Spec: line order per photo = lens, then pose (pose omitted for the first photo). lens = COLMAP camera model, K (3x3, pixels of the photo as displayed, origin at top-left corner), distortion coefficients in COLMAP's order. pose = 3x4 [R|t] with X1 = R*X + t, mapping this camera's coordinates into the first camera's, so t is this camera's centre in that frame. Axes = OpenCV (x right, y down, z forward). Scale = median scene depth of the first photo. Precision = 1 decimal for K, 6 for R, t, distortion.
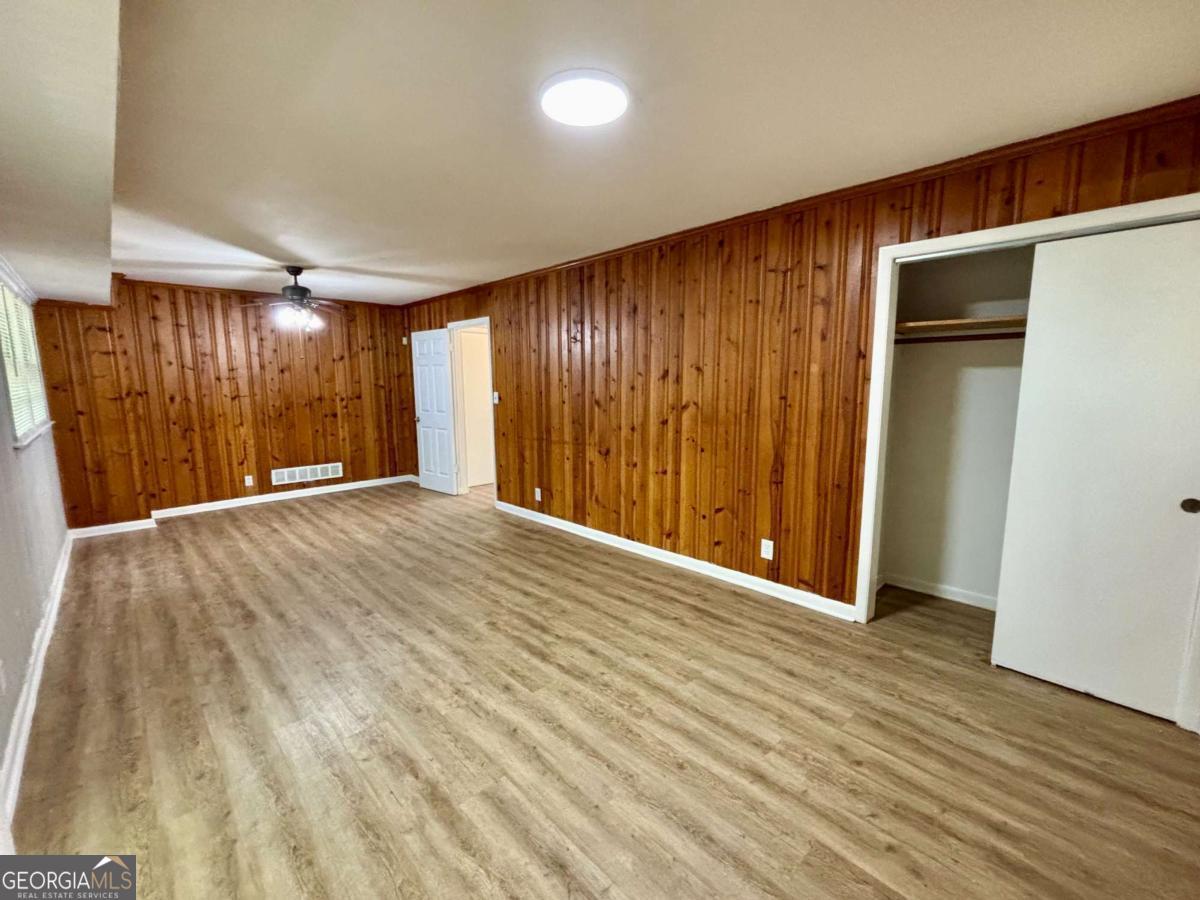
lens RADIAL K [[491.1, 0, 600.7], [0, 491.1, 445.3], [0, 0, 1]] dist [-0.002590, 0.000568]
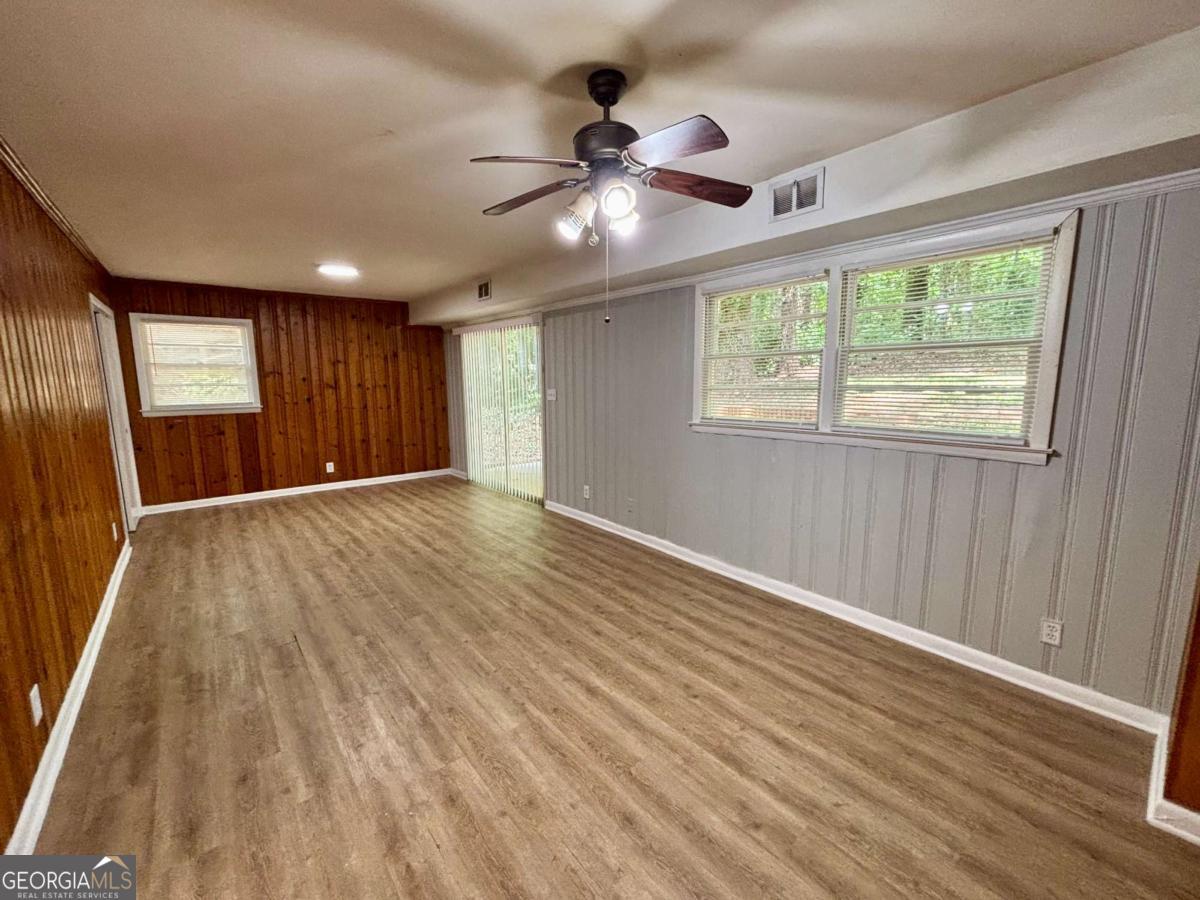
lens RADIAL K [[491.1, 0, 599.0], [0, 491.1, 445.6], [0, 0, 1]] dist [-0.002590, 0.000568]
pose [[-0.995594, 0.003657, 0.093697, -0.871716], [0.029691, 0.960118, 0.278013, -0.257965], [-0.088944, 0.279570, -0.955997, 1.912575]]
